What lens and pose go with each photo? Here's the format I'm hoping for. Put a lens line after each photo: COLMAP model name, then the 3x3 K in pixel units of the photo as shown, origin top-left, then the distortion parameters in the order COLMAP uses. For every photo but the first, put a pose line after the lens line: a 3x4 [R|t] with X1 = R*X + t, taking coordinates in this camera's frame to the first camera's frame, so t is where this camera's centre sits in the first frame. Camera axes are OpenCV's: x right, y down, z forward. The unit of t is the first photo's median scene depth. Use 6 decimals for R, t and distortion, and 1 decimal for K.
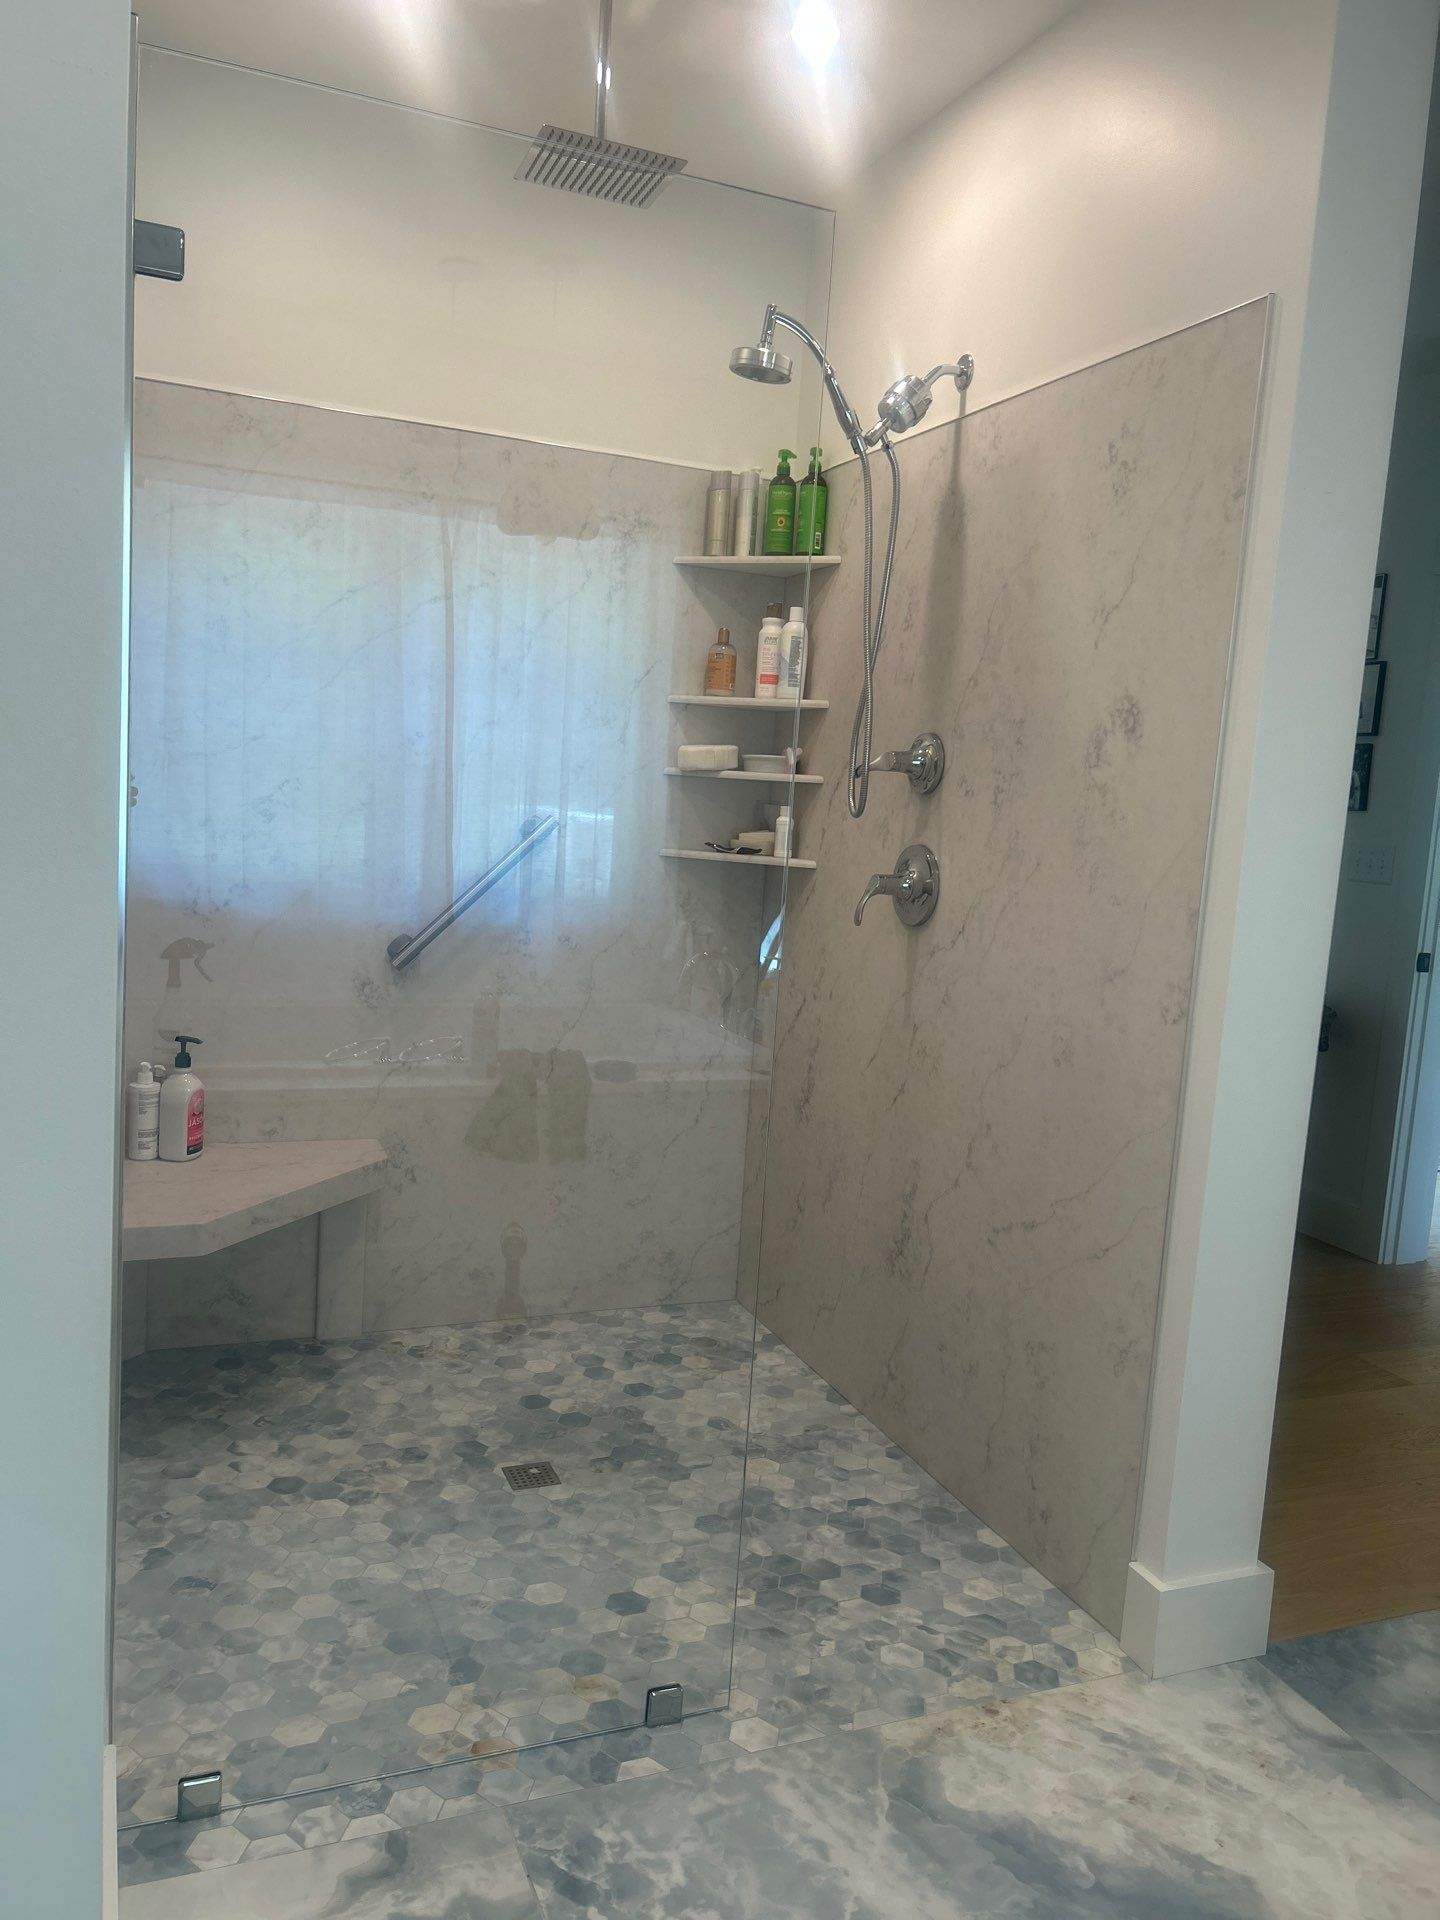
lens RADIAL K [[1423.2, 0, 734.1], [0, 1423.2, 964.4], [0, 0, 1]] dist [0.010873, -0.022028]
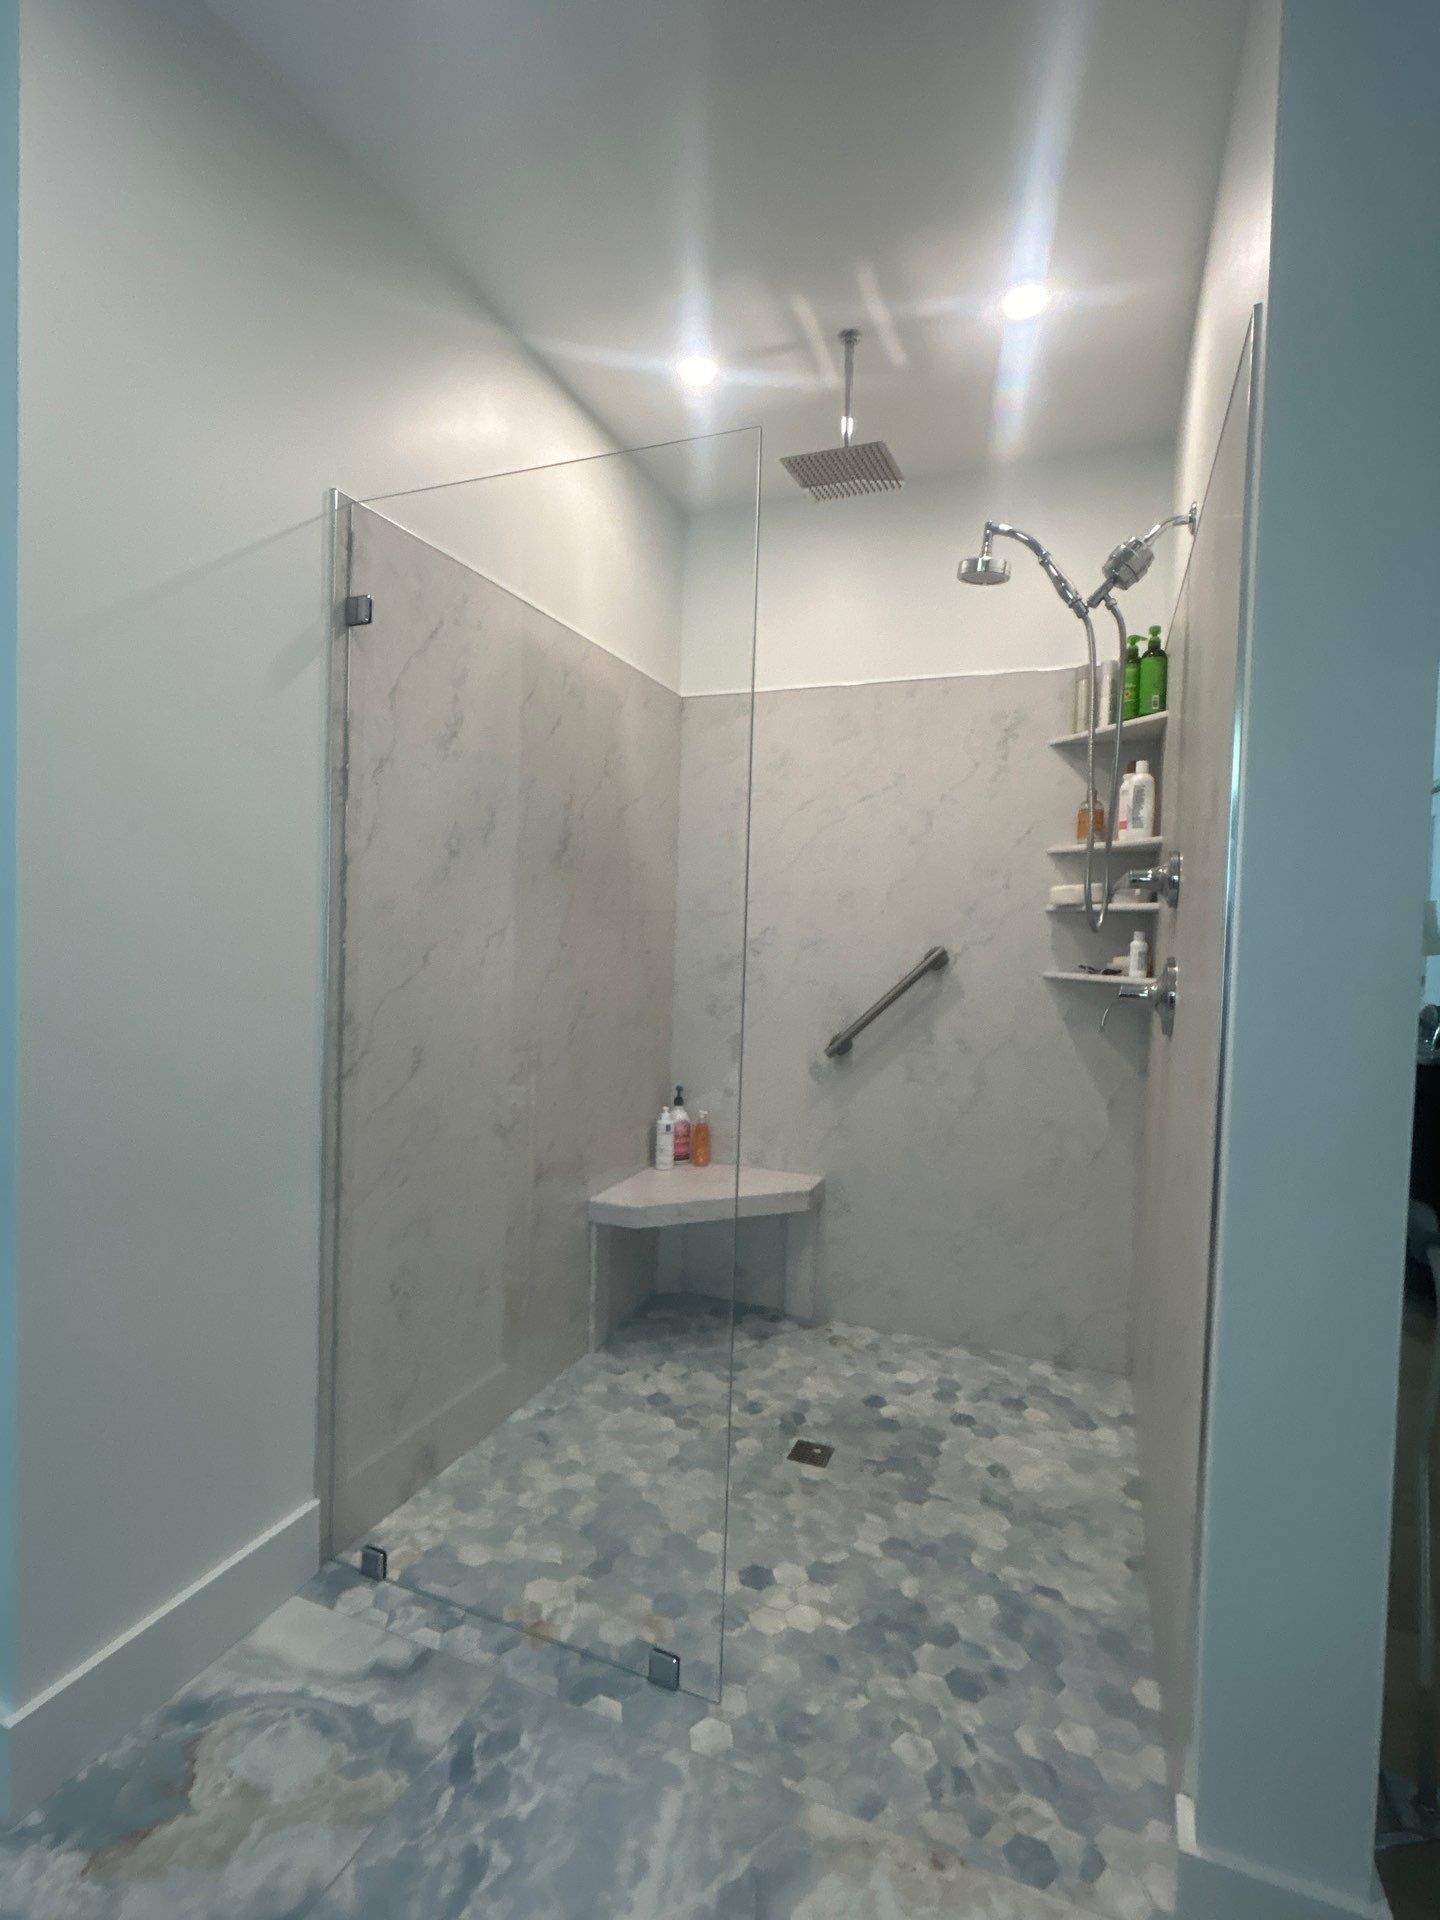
lens RADIAL K [[919.8, 0, 730.4], [0, 919.8, 959.3], [0, 0, 1]] dist [-0.000181, -0.000858]
pose [[0.714092, -0.023975, -0.699641, 0.468957], [-0.067507, 0.992397, -0.102908, 0.011946], [0.696789, 0.120716, 0.707045, 0.377270]]
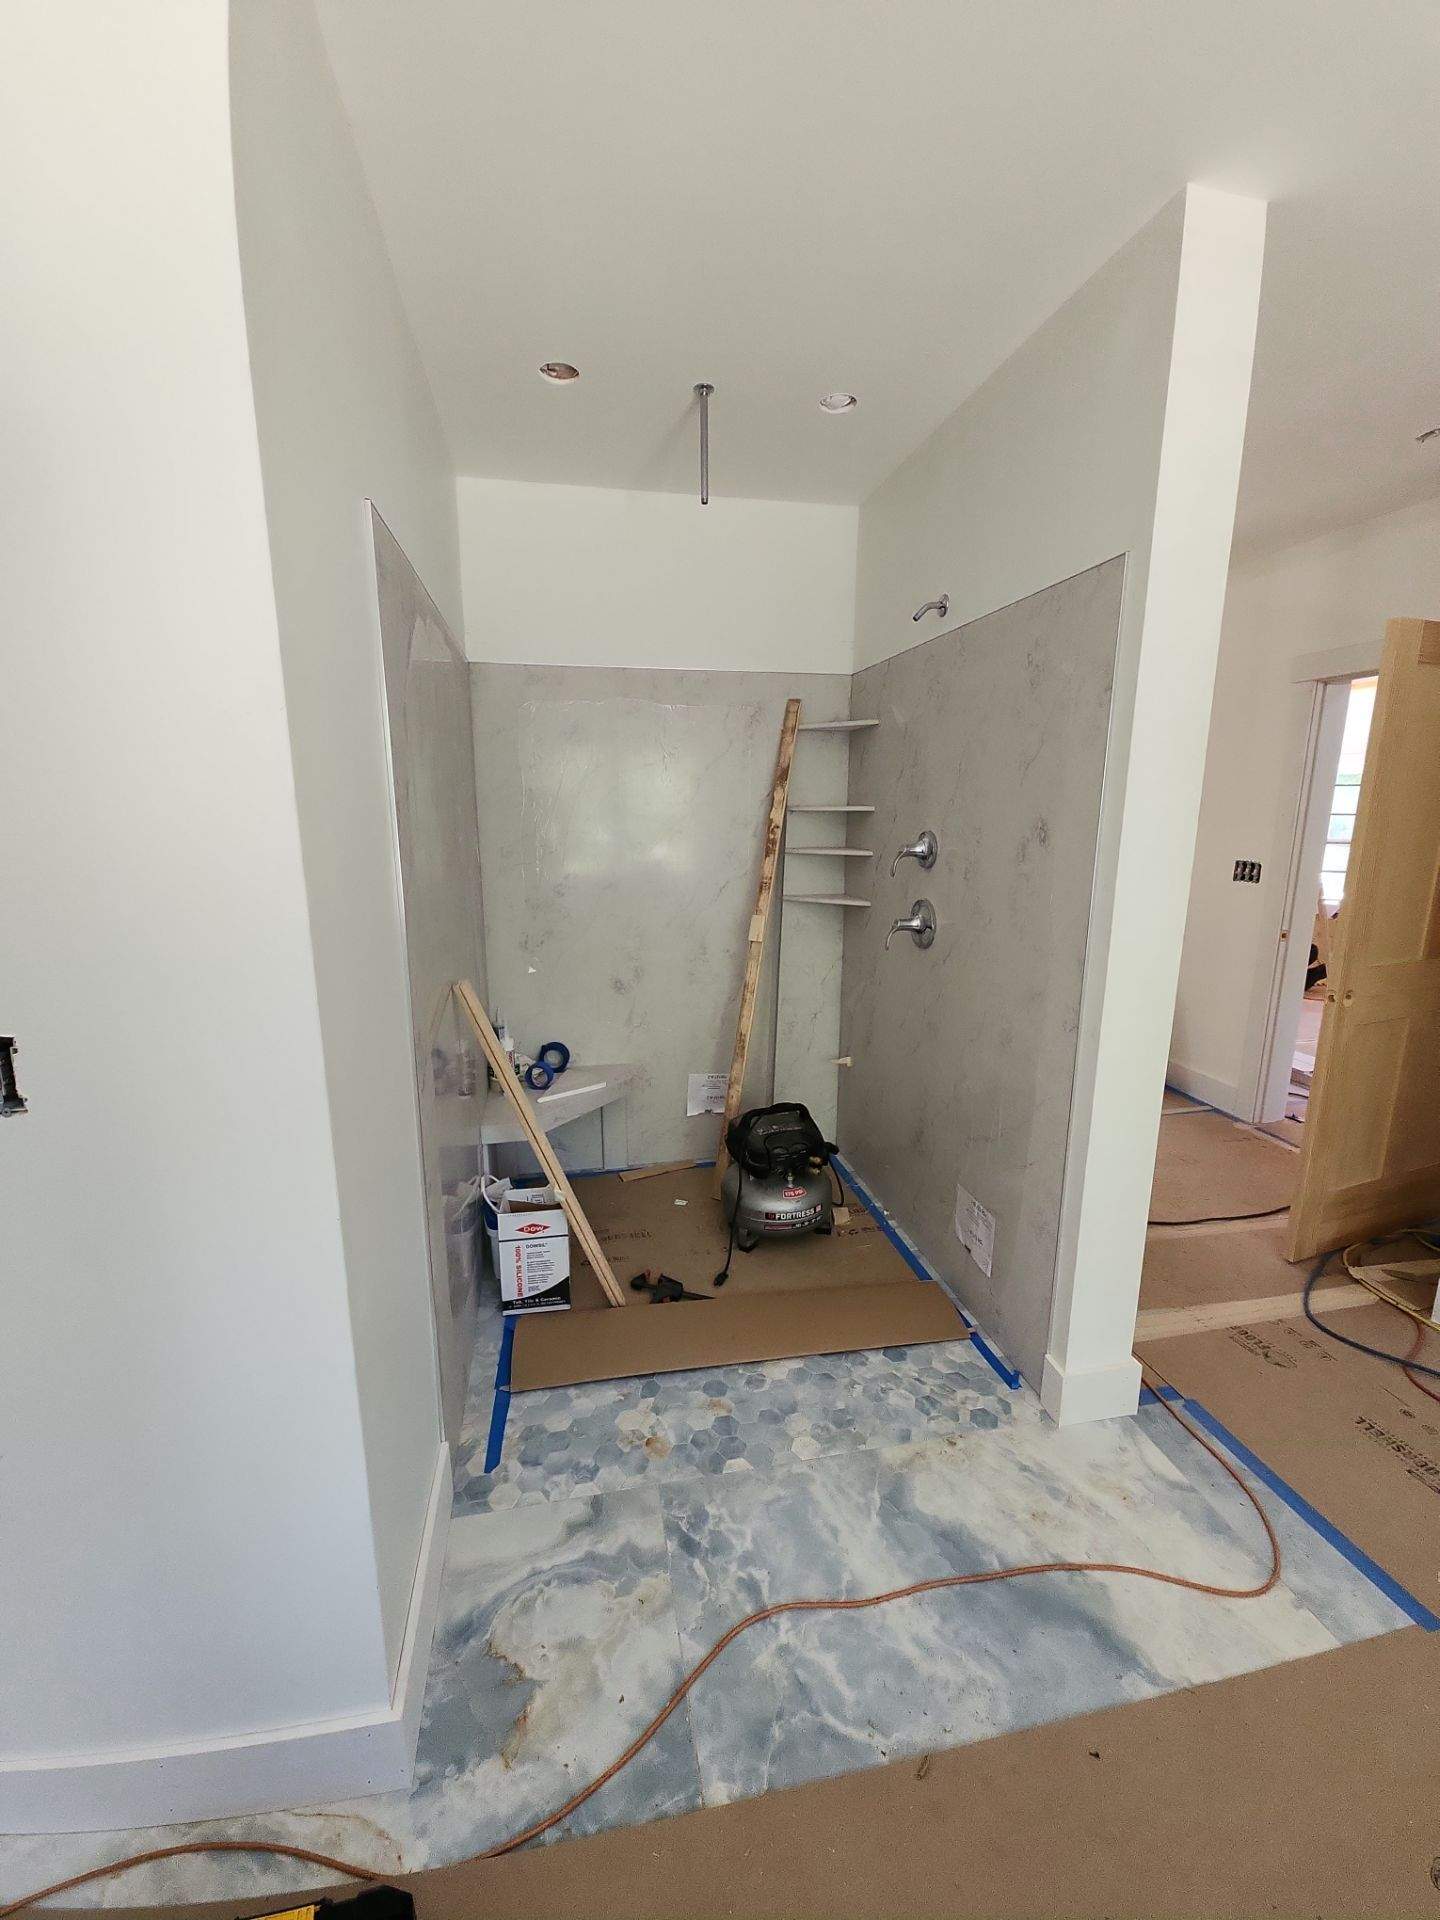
lens RADIAL K [[765.8, 0, 723.2], [0, 765.8, 960.7], [0, 0, 1]] dist [-0.004103, -0.000434]
pose [[0.978273, -0.023260, -0.206012, 0.105319], [0.037800, 0.997042, 0.066927, -0.102311], [0.203846, -0.073260, 0.976258, 0.098607]]
